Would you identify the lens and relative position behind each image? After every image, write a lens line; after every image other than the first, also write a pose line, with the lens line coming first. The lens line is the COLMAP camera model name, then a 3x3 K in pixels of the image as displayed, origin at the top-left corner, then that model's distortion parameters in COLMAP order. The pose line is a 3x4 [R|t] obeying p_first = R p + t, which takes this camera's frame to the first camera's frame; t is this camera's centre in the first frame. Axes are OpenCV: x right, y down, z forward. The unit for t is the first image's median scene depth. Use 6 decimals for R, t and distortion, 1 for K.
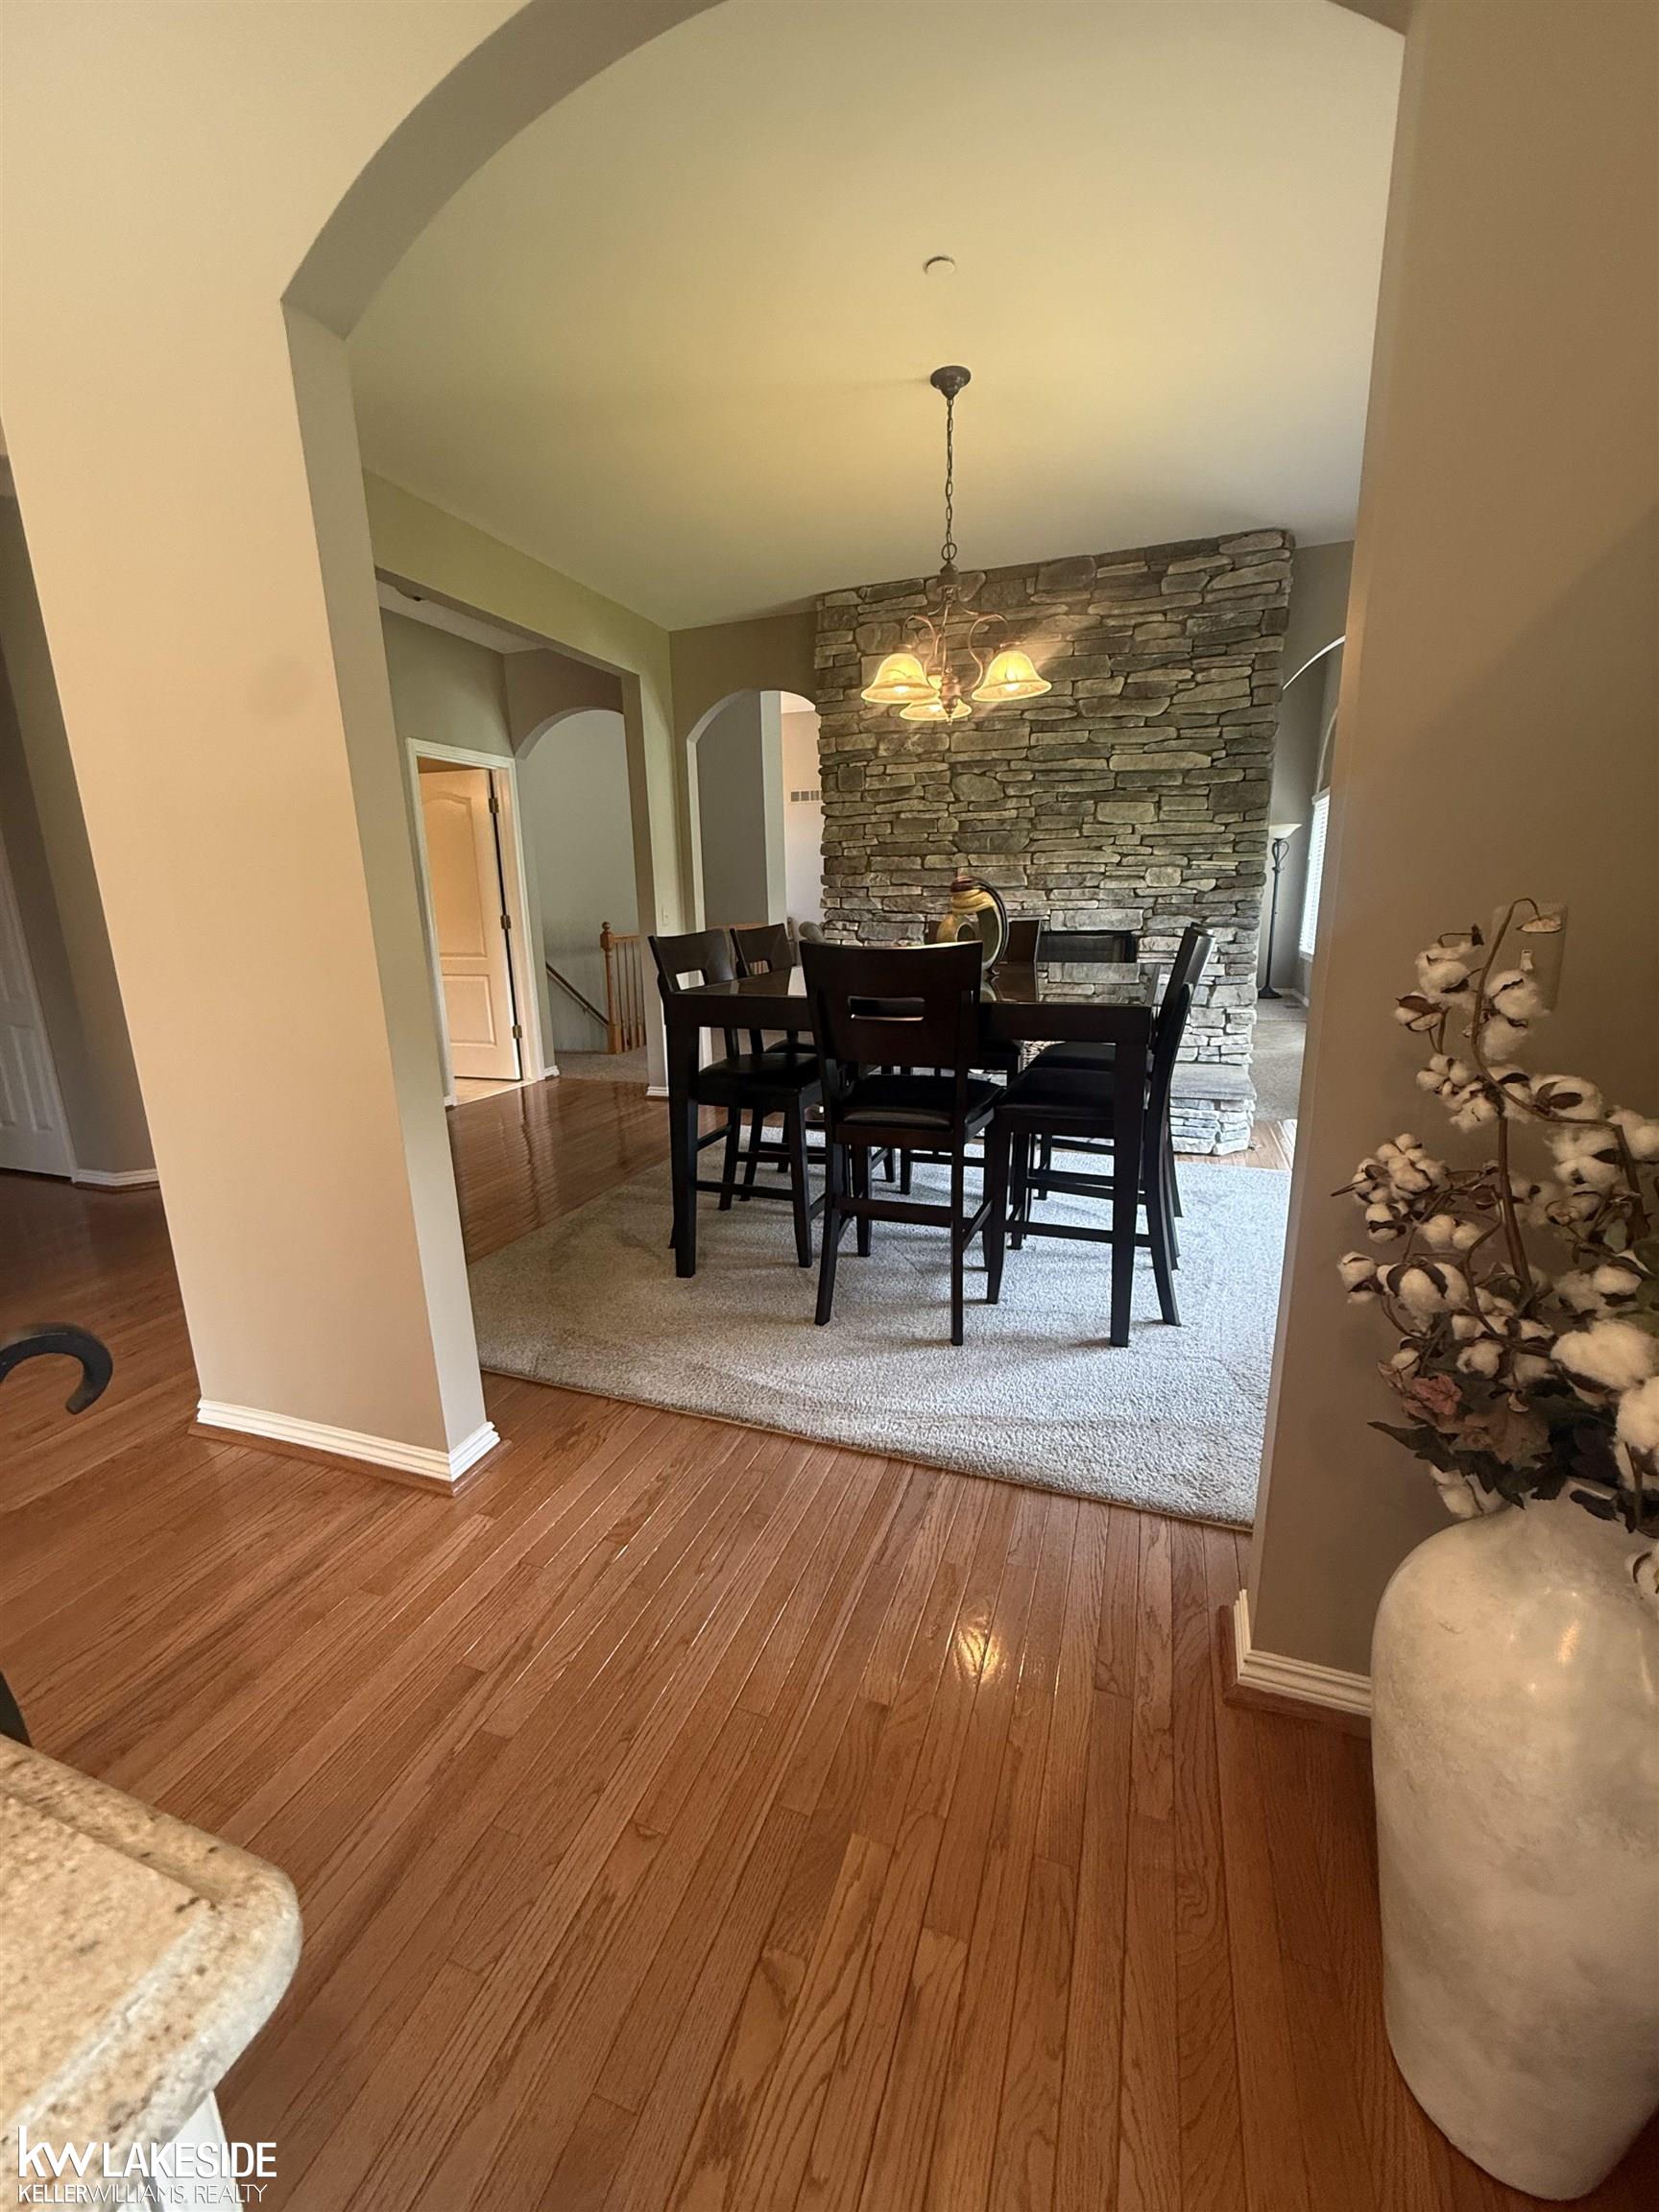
lens RADIAL K [[881.4, 0, 828.1], [0, 881.4, 1098.1], [0, 0, 1]] dist [0.000927, -0.000310]
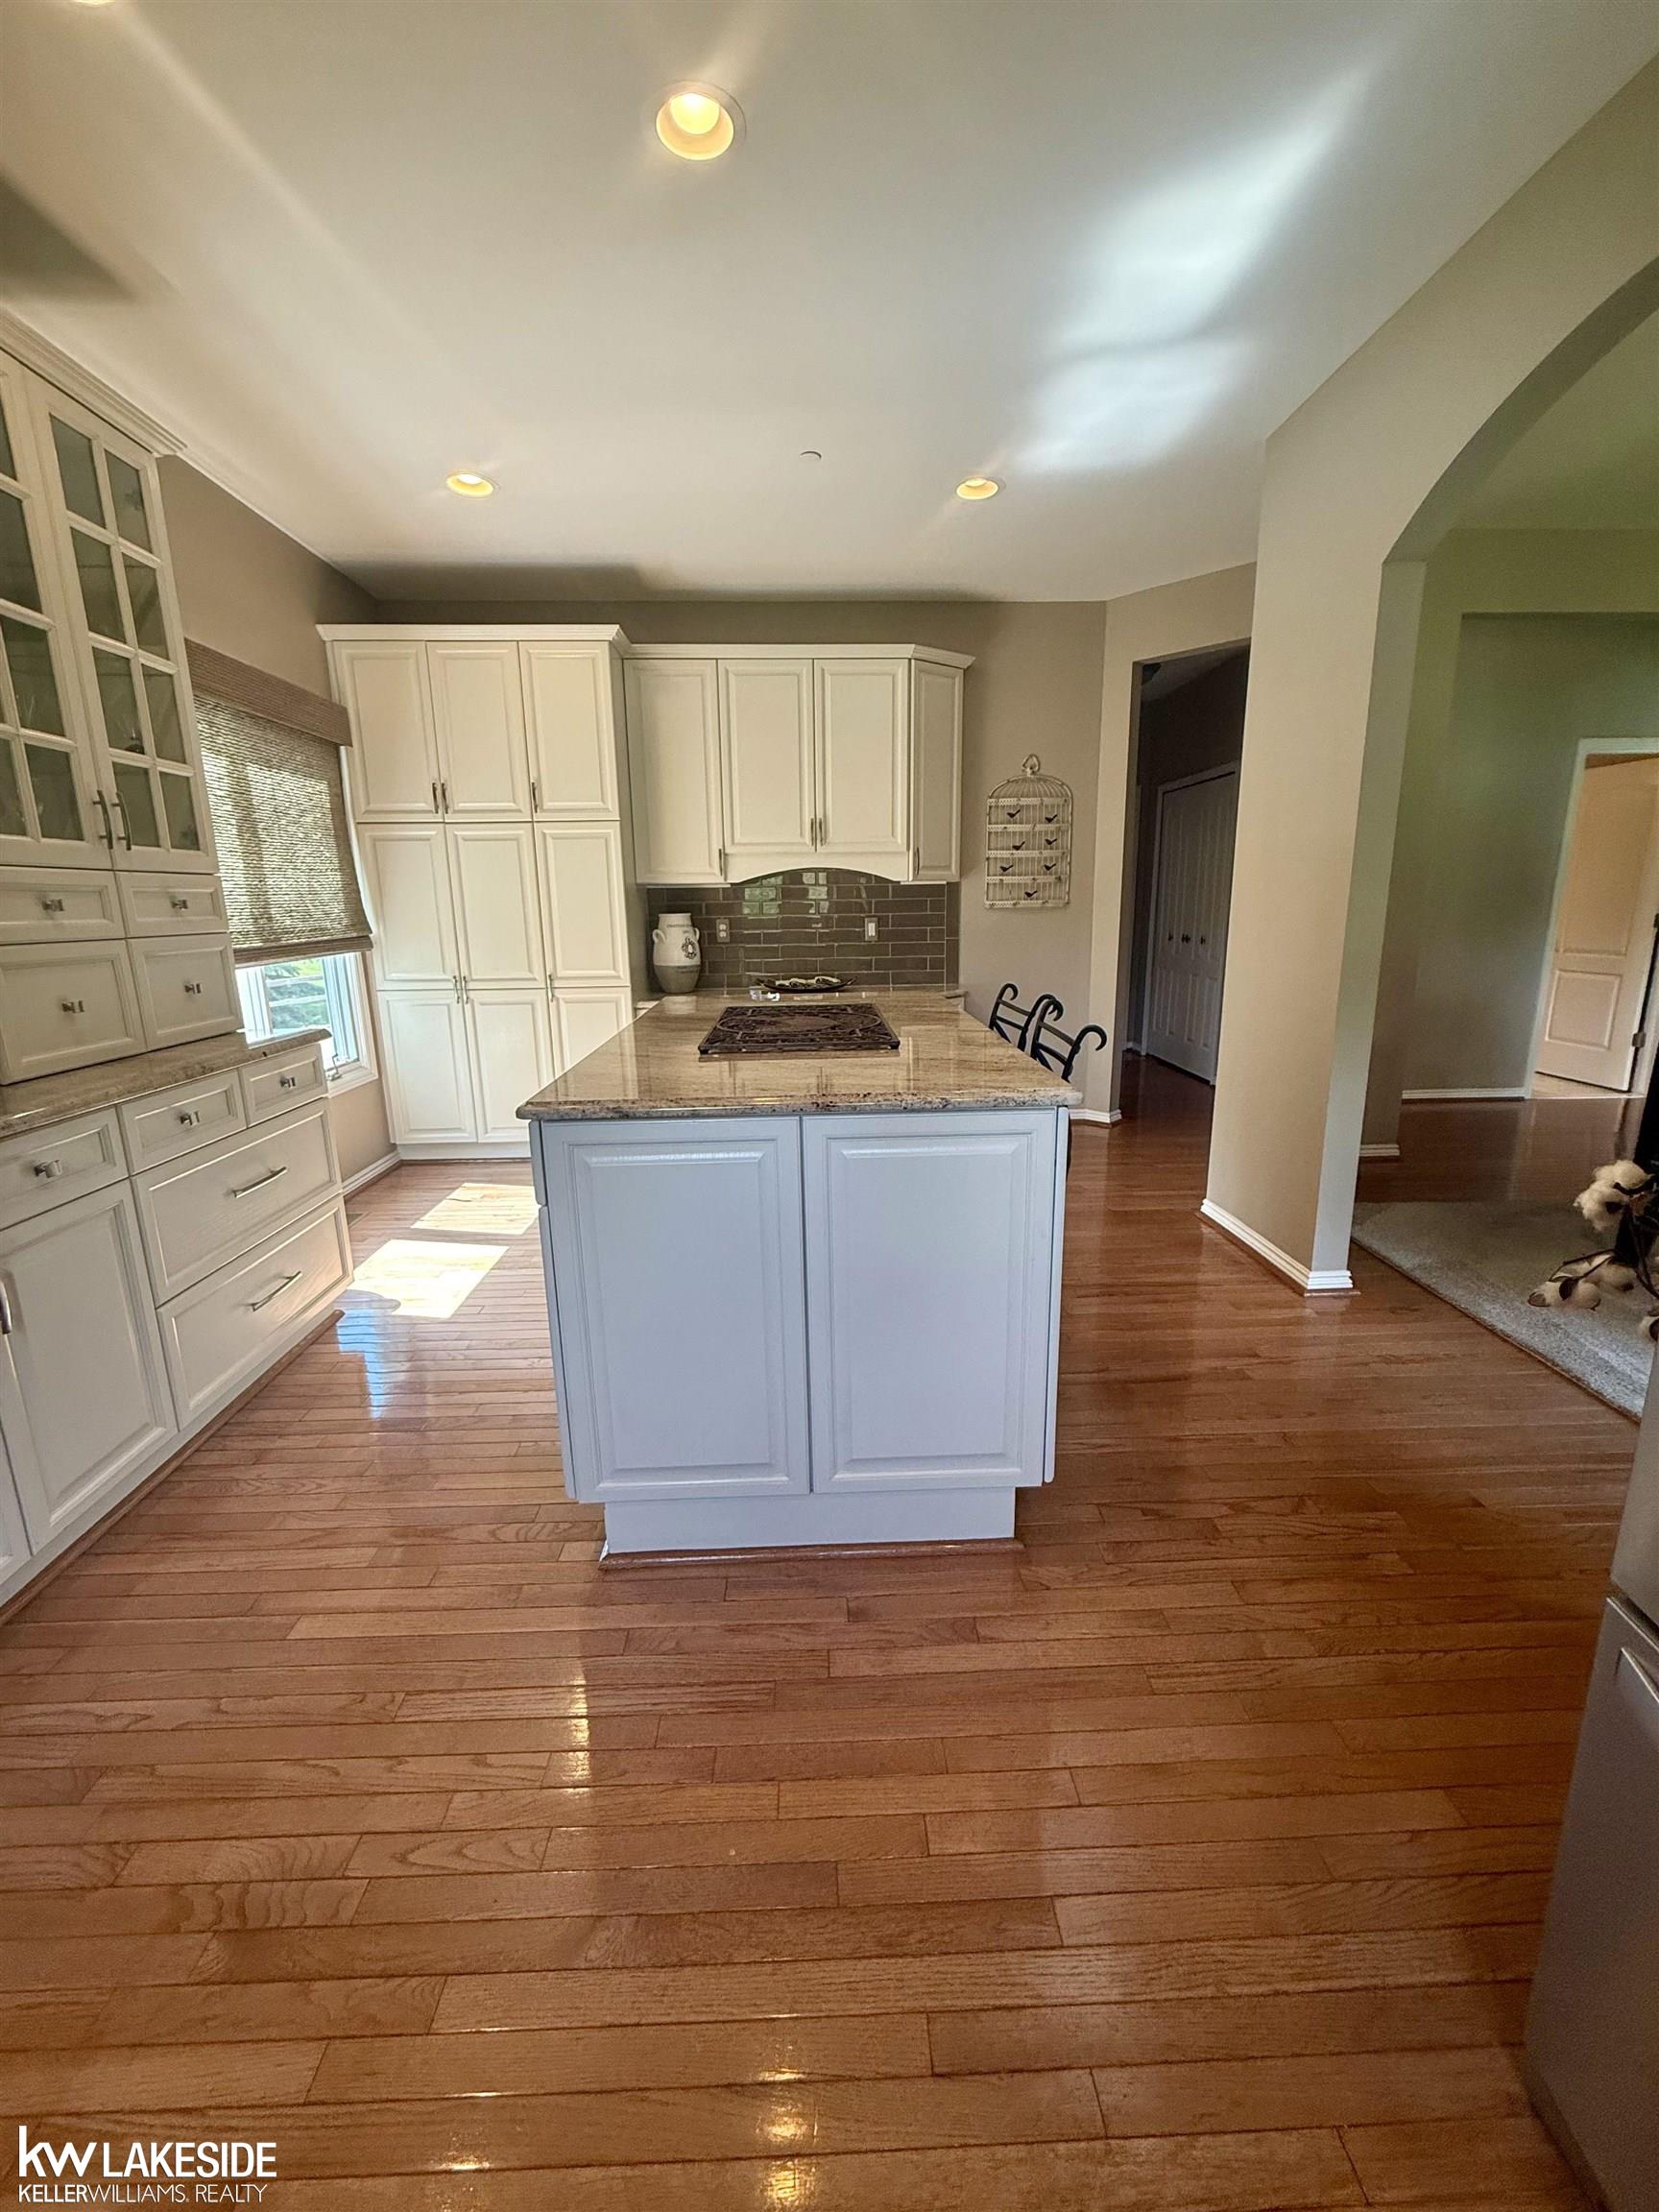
lens RADIAL K [[881.4, 0, 826.9], [0, 881.4, 1098.4], [0, 0, 1]] dist [0.000927, -0.000310]
pose [[0.367956, 0.216229, -0.904353, 0.897621], [-0.200388, 0.968172, 0.149956, 0.079590], [0.907994, 0.126044, 0.399574, -0.636931]]
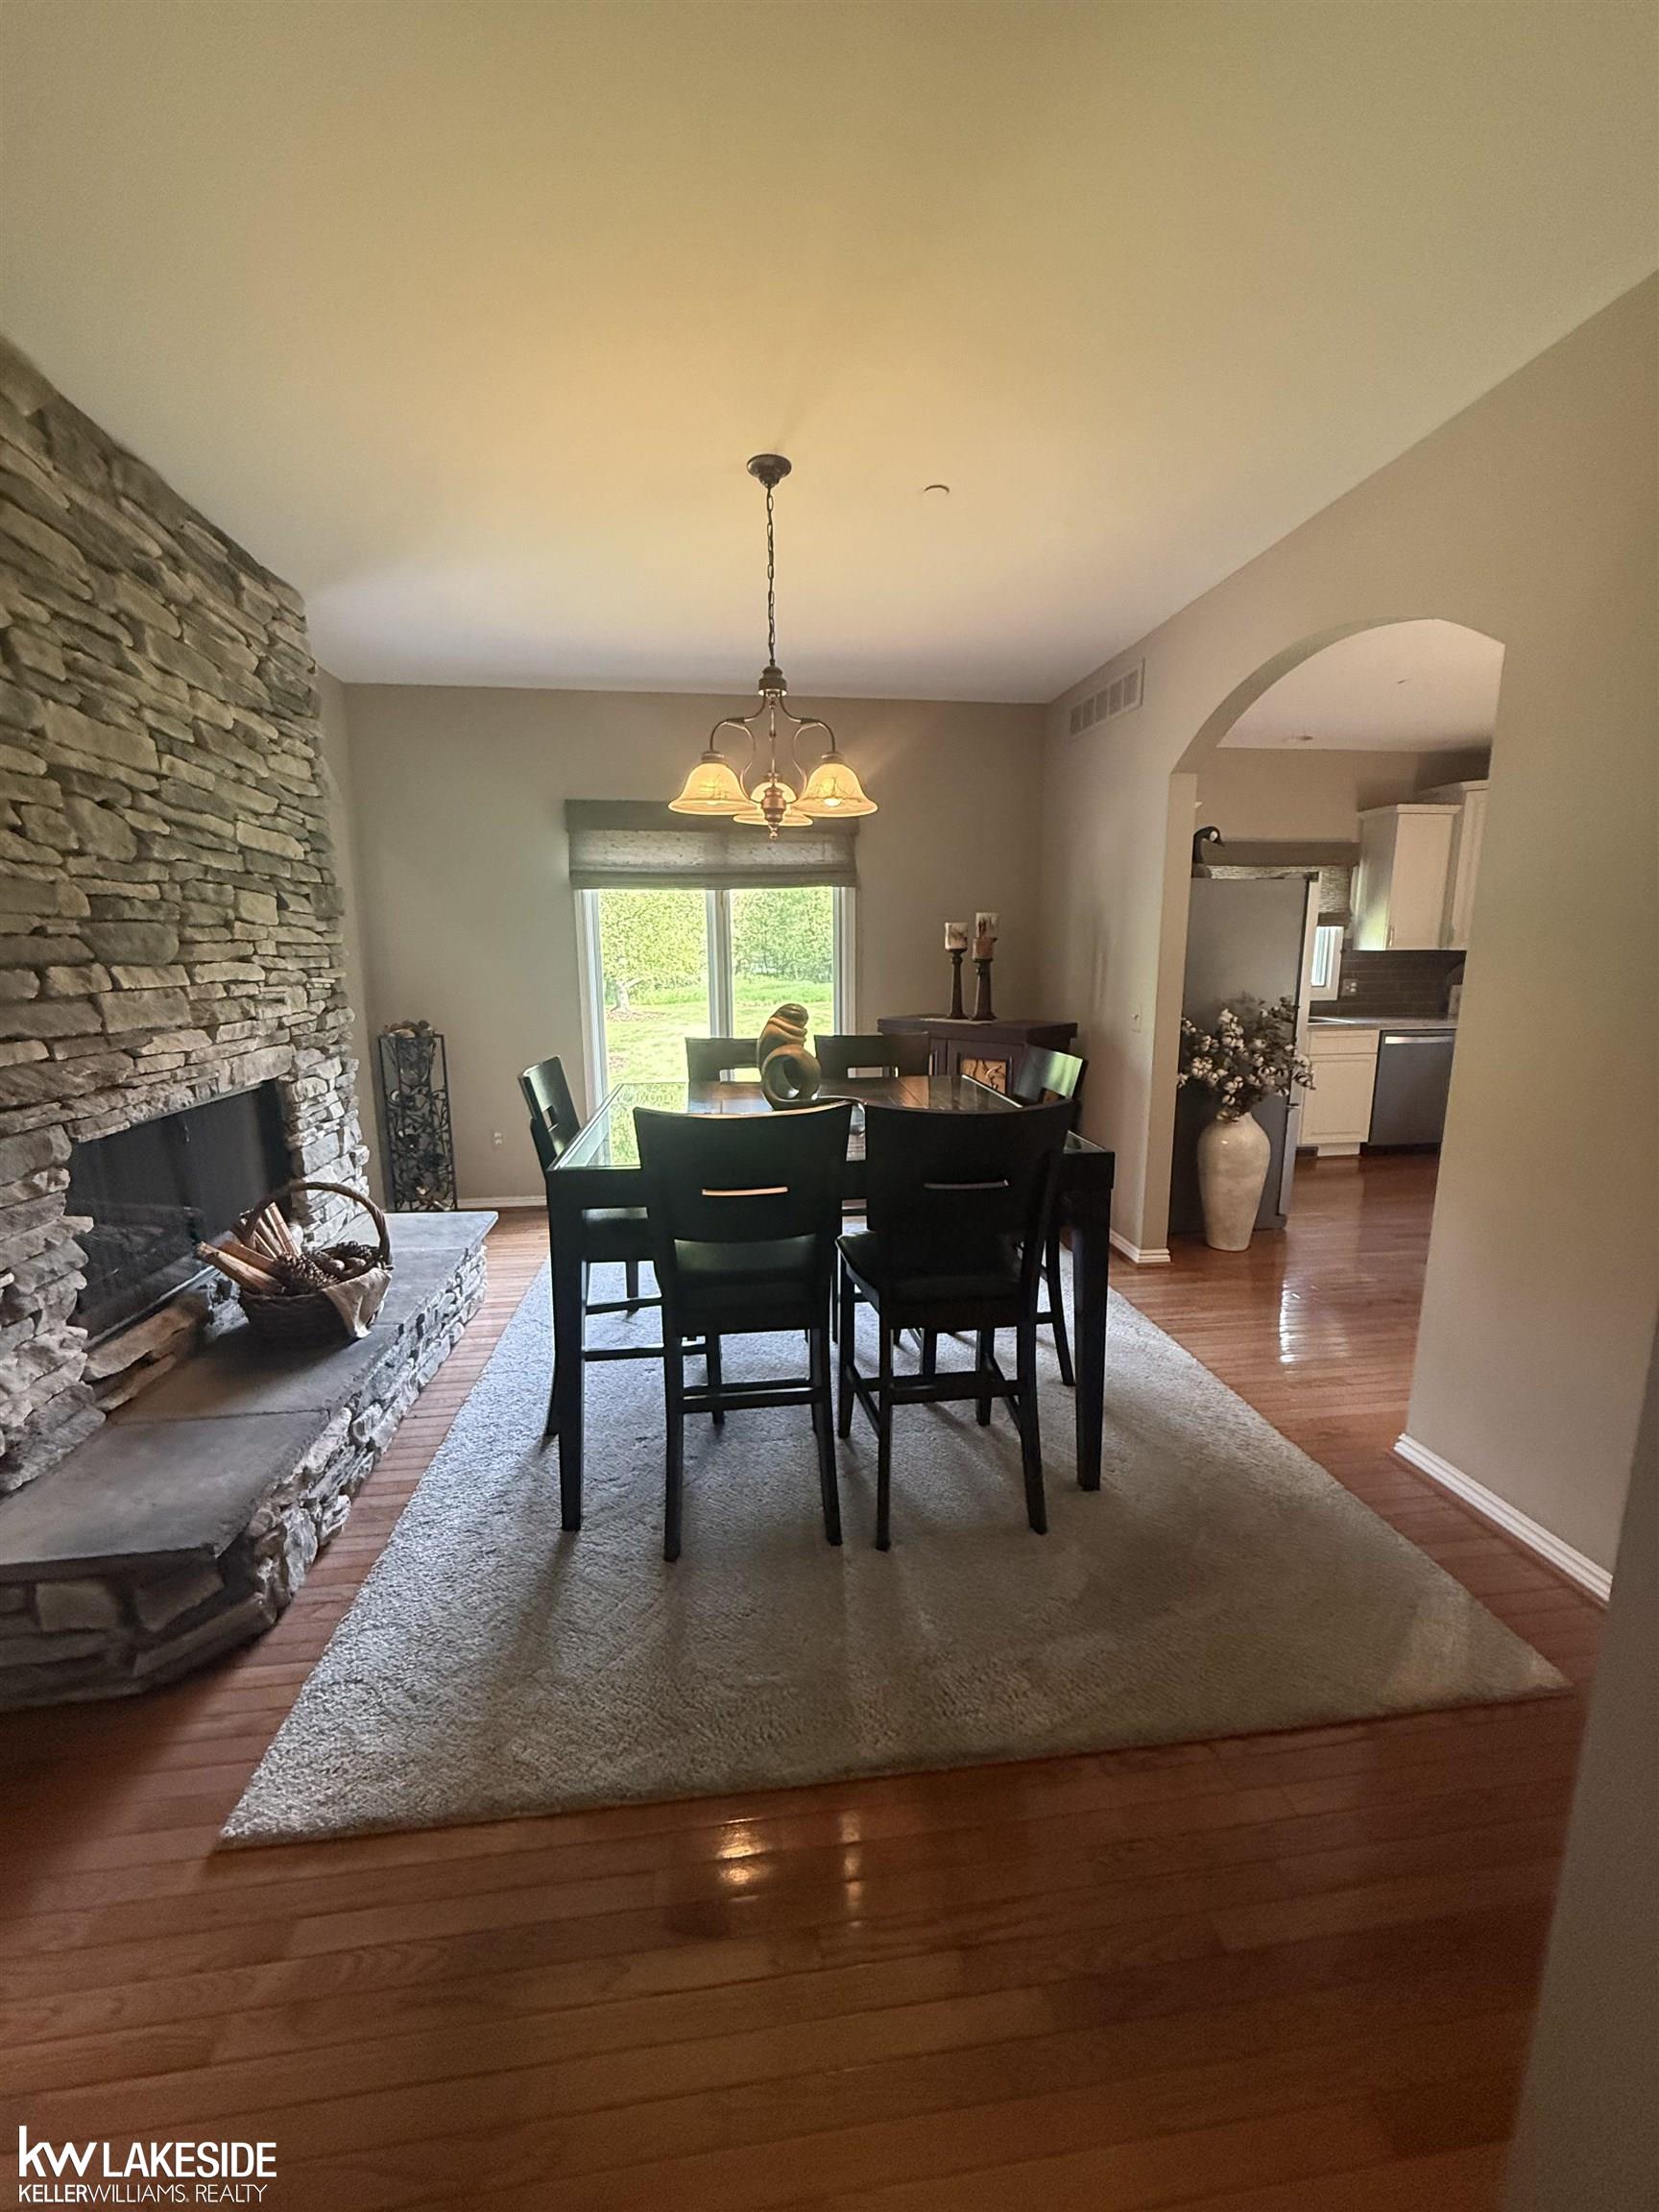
lens RADIAL K [[881.4, 0, 819.8], [0, 881.4, 1100.0], [0, 0, 1]] dist [0.000927, -0.000310]
pose [[-0.449210, -0.133438, 0.883405, -0.462342], [0.211168, 0.944910, 0.250107, -0.258464], [-0.868112, 0.298898, -0.396285, 0.922488]]
